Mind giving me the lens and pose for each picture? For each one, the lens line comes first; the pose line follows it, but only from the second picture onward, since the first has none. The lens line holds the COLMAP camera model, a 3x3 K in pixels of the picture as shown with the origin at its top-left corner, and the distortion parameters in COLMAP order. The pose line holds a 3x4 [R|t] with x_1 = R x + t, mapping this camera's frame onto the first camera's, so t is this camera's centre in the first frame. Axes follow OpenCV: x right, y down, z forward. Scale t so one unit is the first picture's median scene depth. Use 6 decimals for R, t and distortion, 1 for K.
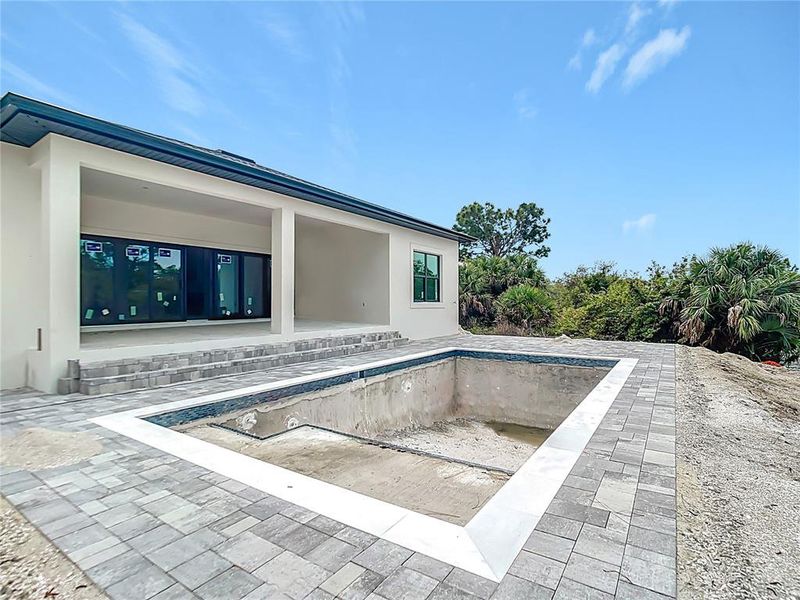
lens RADIAL K [[417.3, 0, 396.8], [0, 417.3, 299.0], [0, 0, 1]] dist [-0.020439, -0.000400]
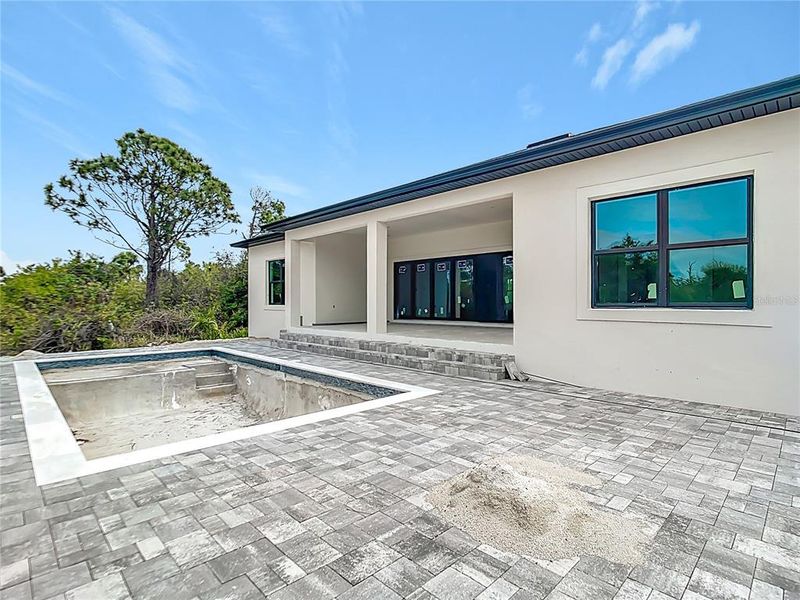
lens RADIAL K [[417.3, 0, 396.8], [0, 417.3, 299.0], [0, 0, 1]] dist [-0.020439, -0.000400]
pose [[-0.203754, -0.006043, -0.979003, 0.790828], [0.005676, 0.999957, -0.007354, -0.000598], [0.979006, -0.007055, -0.203711, 1.249587]]
